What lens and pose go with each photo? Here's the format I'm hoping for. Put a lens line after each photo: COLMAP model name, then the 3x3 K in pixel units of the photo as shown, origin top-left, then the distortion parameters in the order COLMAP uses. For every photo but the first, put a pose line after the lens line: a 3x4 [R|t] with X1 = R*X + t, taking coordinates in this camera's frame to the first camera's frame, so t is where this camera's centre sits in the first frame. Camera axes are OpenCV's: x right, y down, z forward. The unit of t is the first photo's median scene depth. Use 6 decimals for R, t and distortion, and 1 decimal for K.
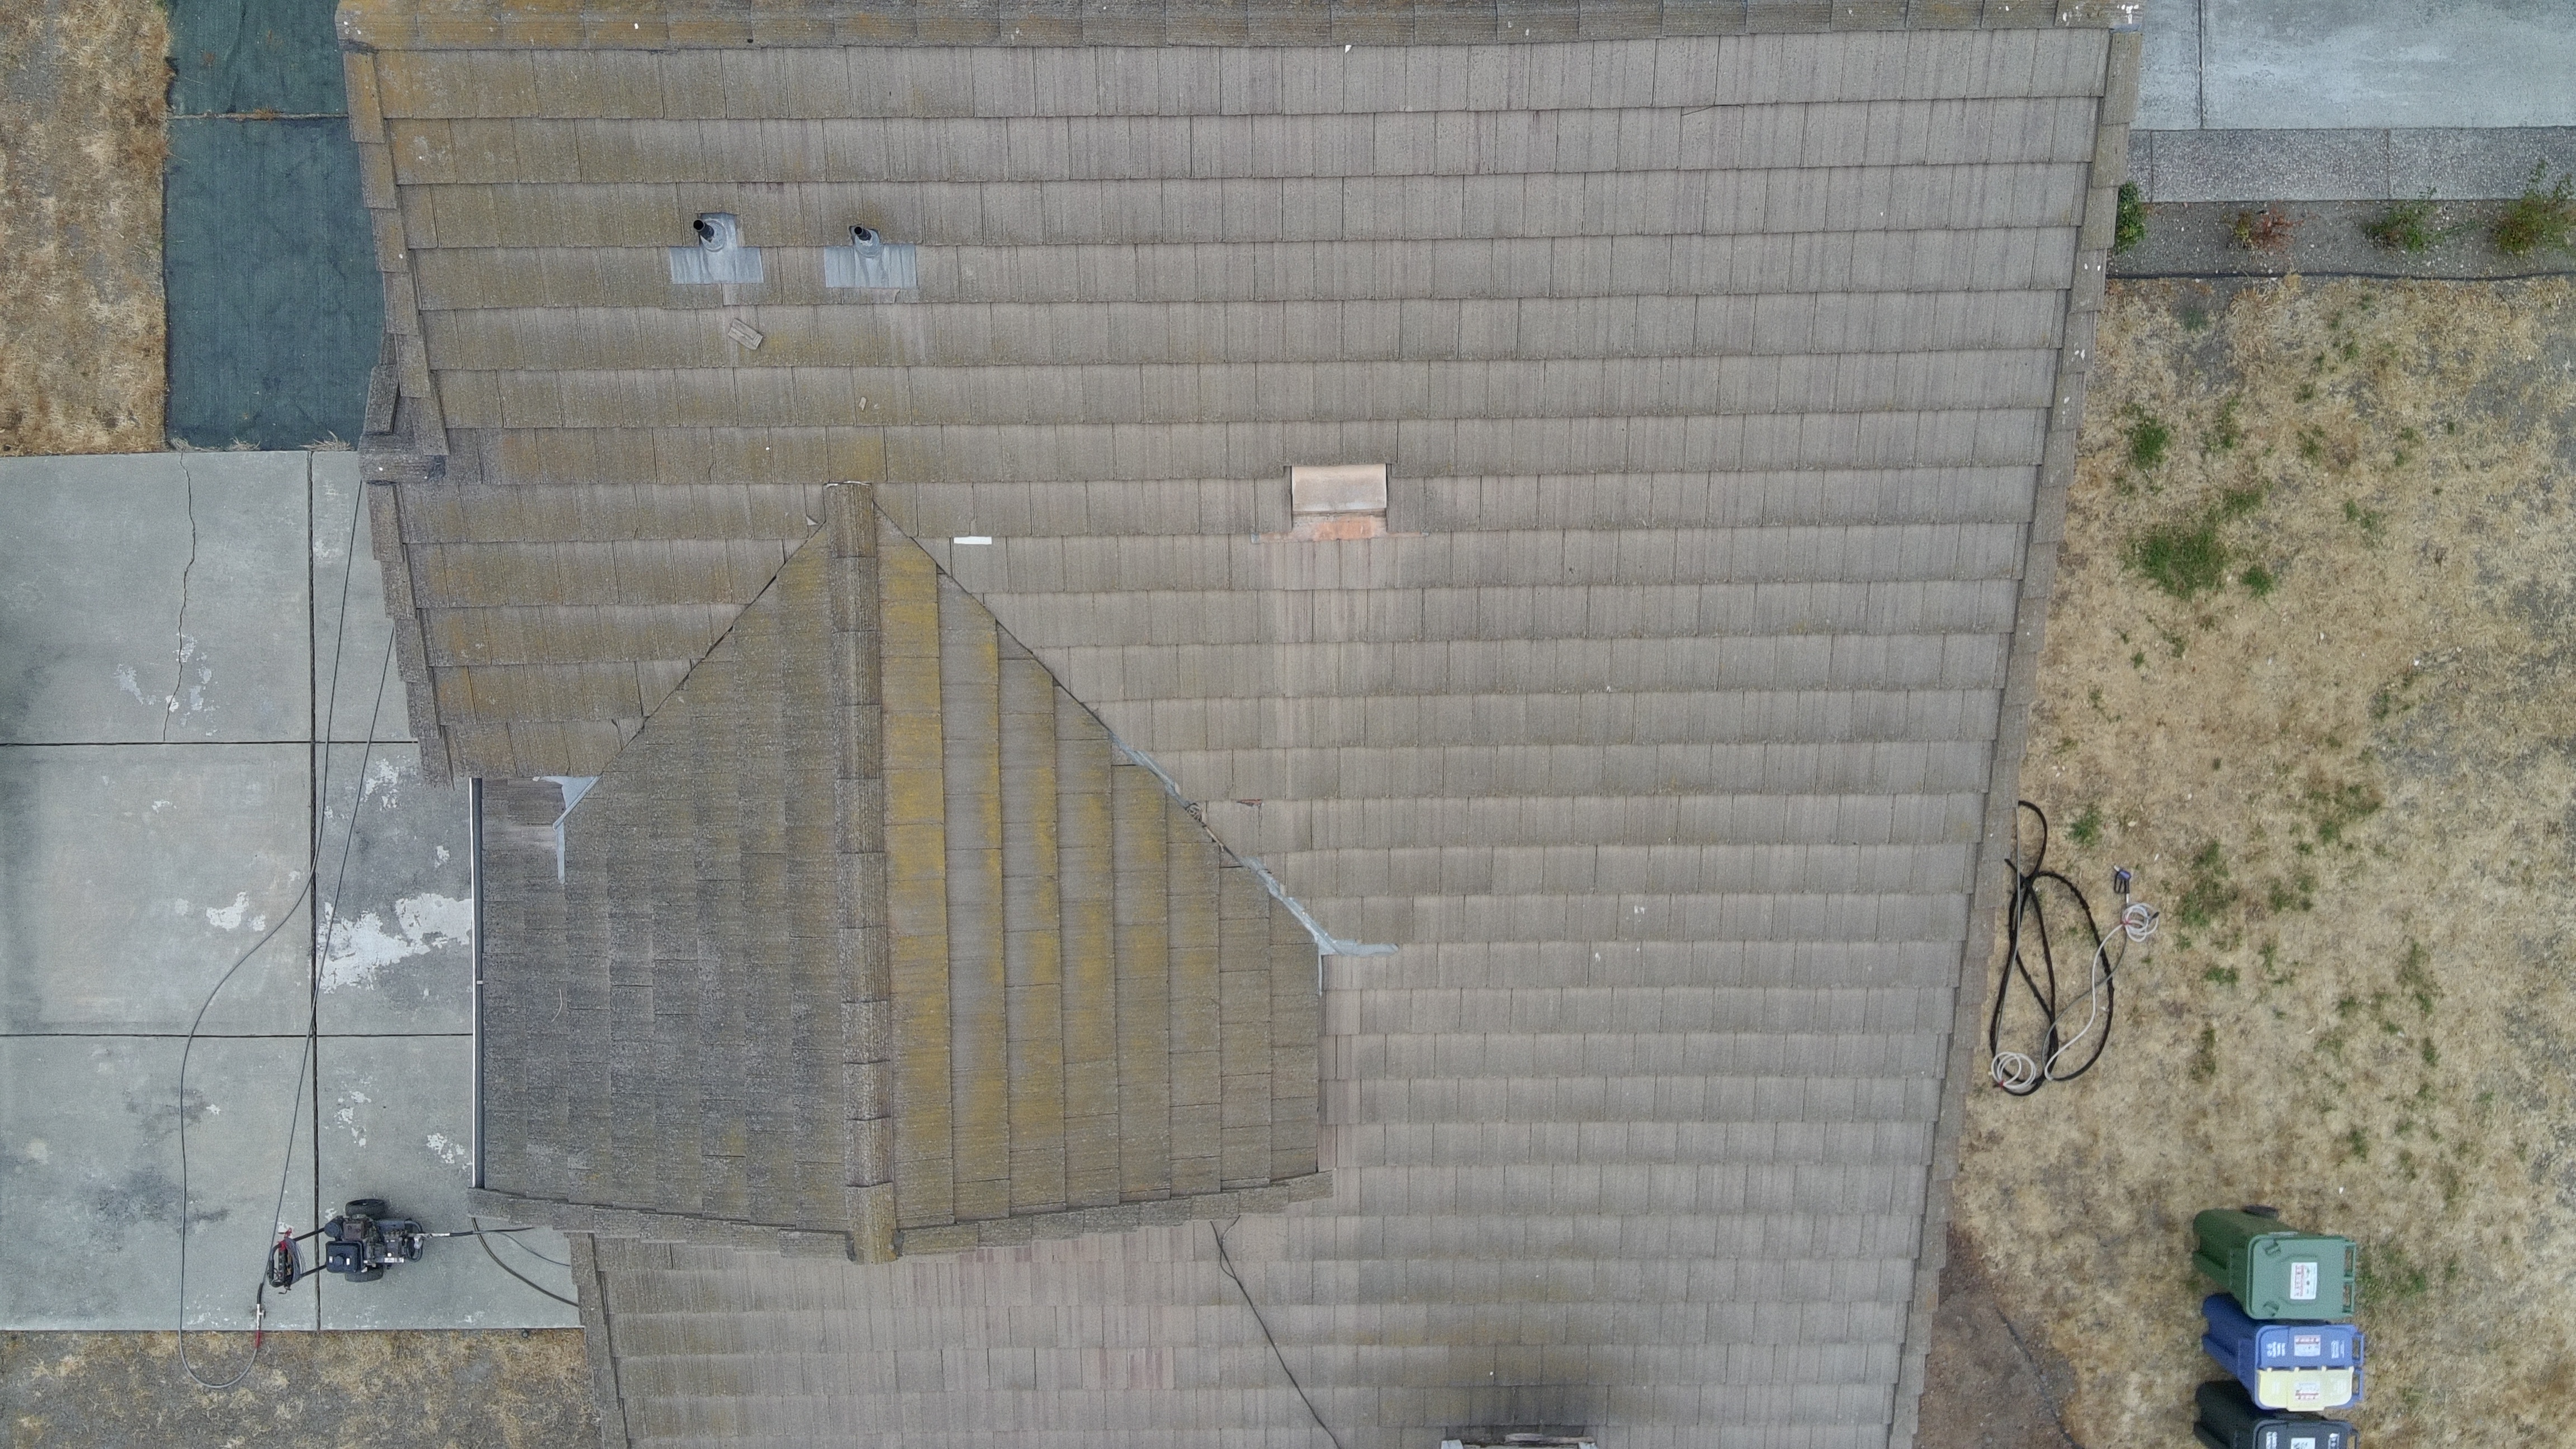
lens RADIAL K [[1930.4, 0, 1277.7], [0, 1930.4, 713.7], [0, 0, 1]] dist [0.071756, -0.087281]
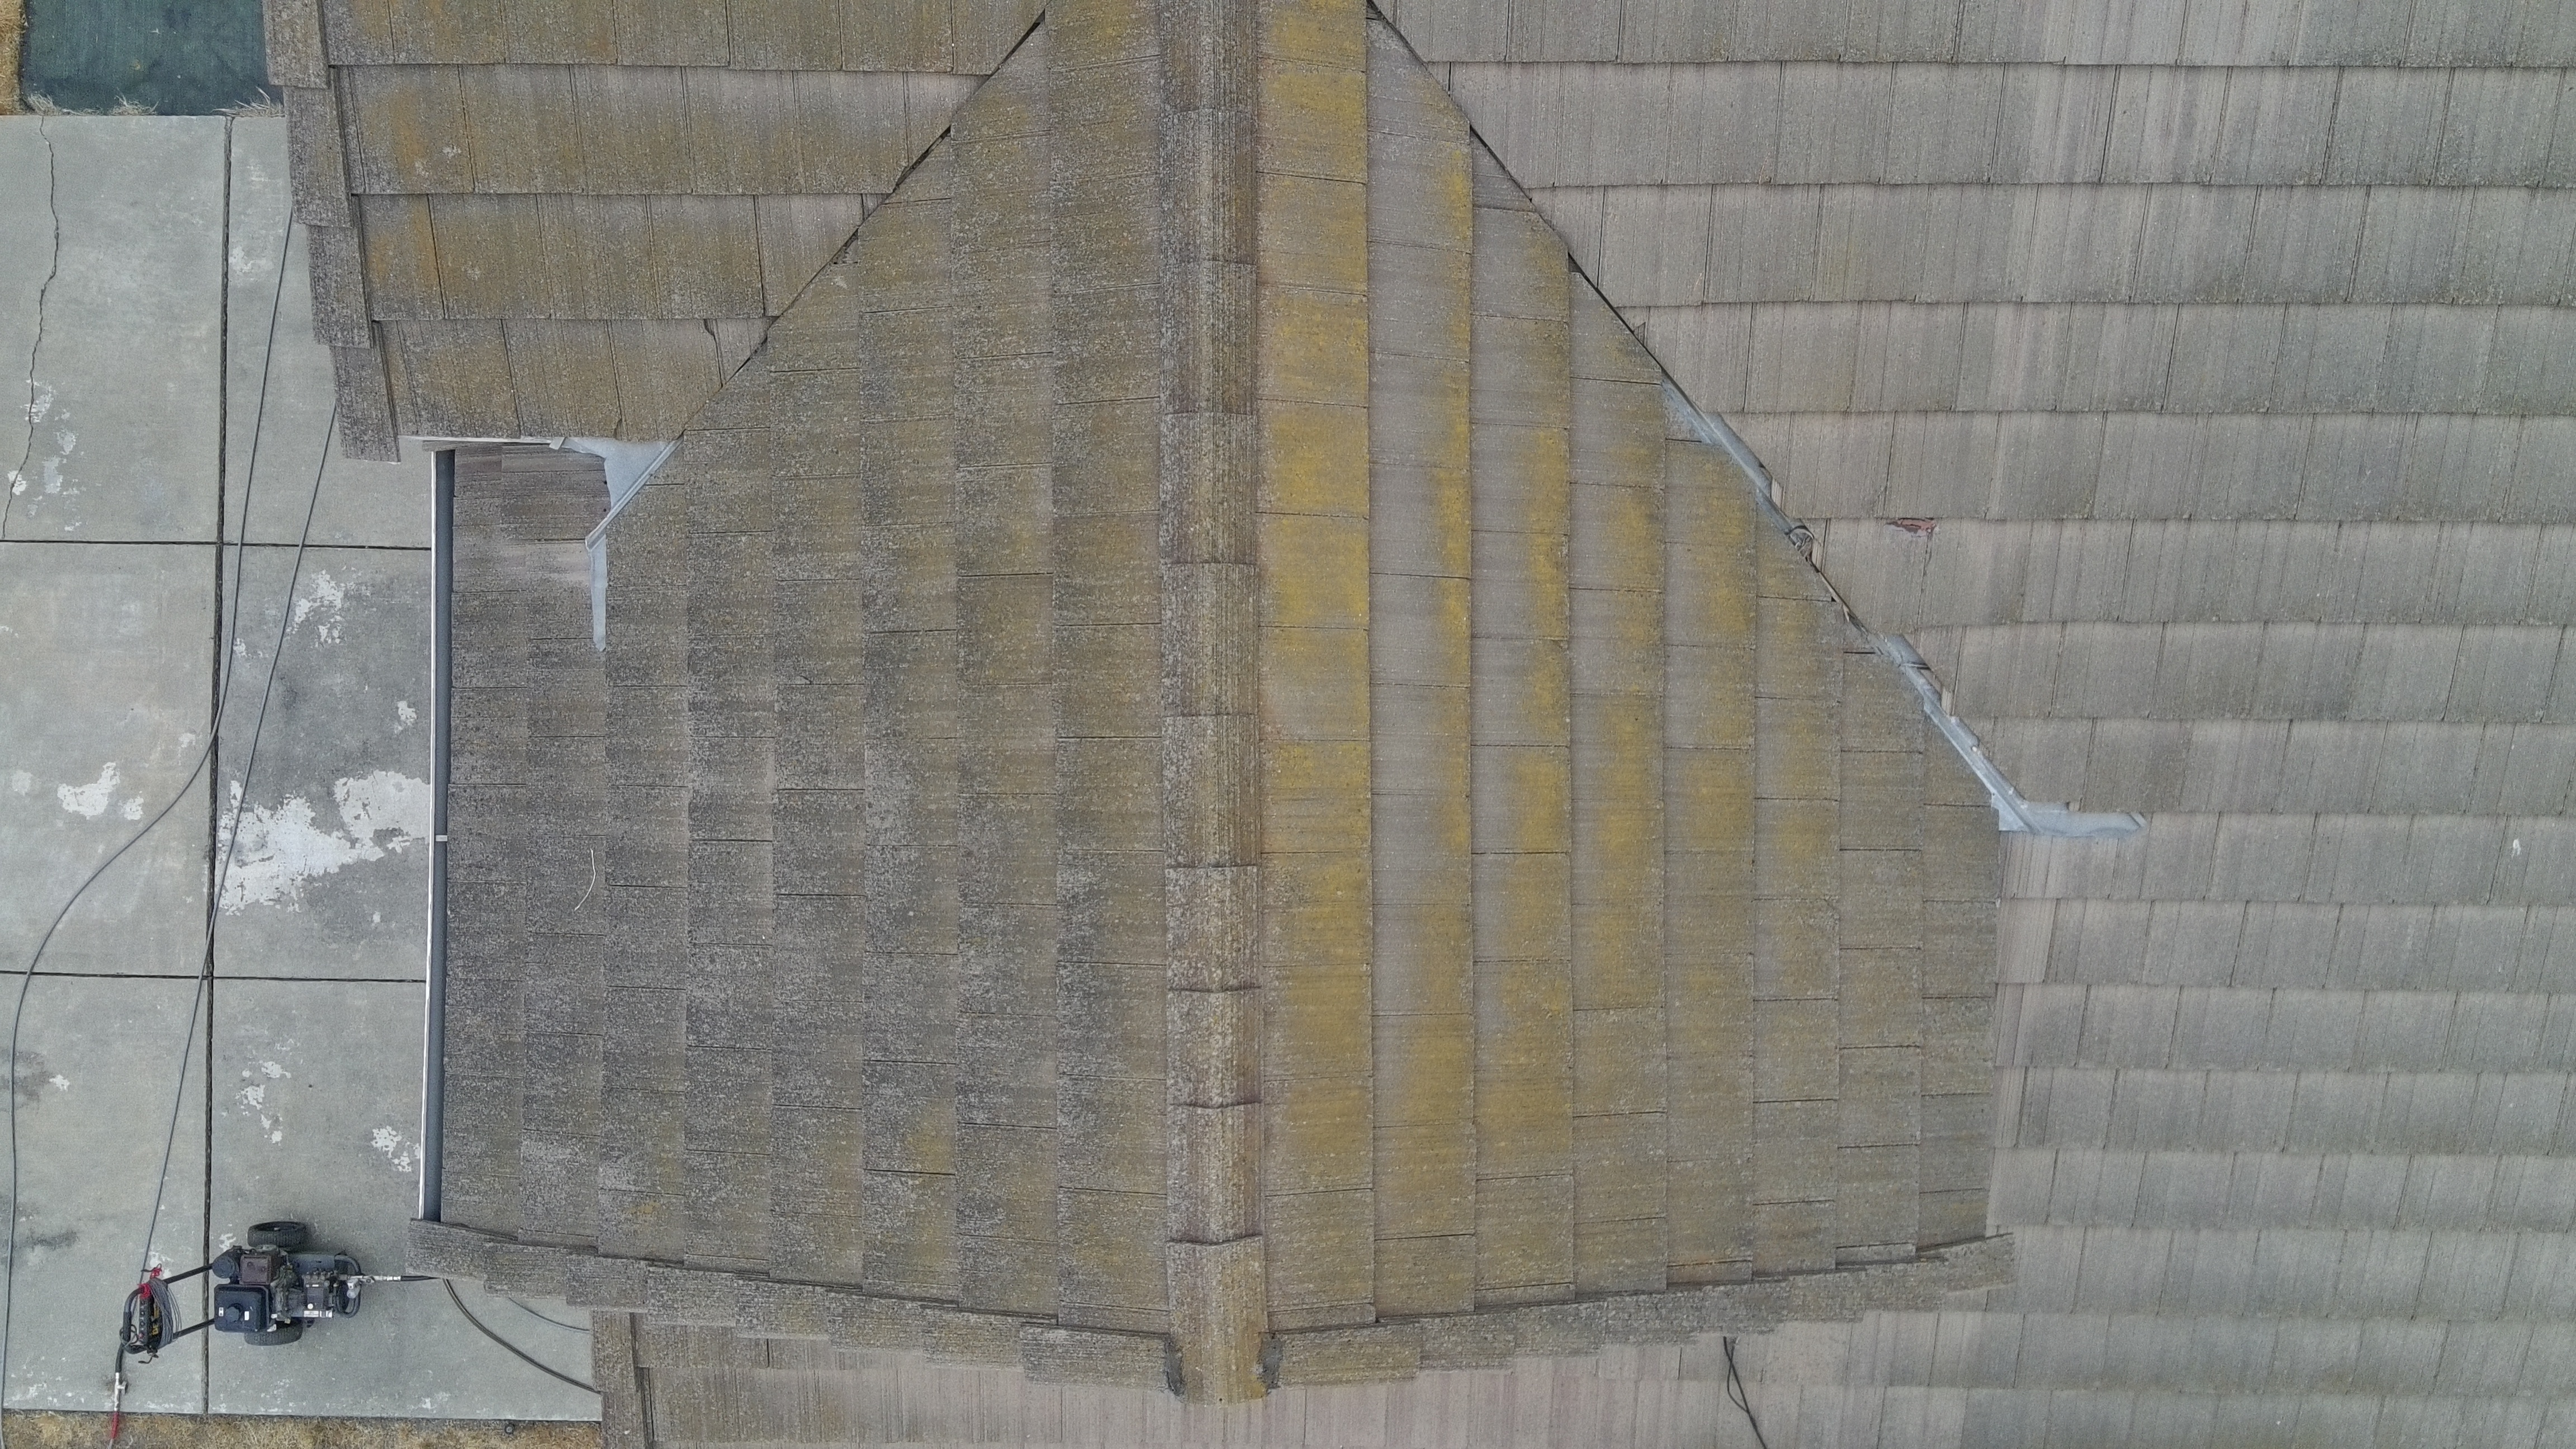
lens RADIAL K [[1930.4, 0, 1276.7], [0, 1930.4, 724.6], [0, 0, 1]] dist [0.071756, -0.087281]
pose [[0.999700, 0.024381, -0.002373, -0.183356], [-0.024399, 0.999671, -0.007951, 0.108236], [0.002178, 0.008006, 0.999966, 0.475378]]
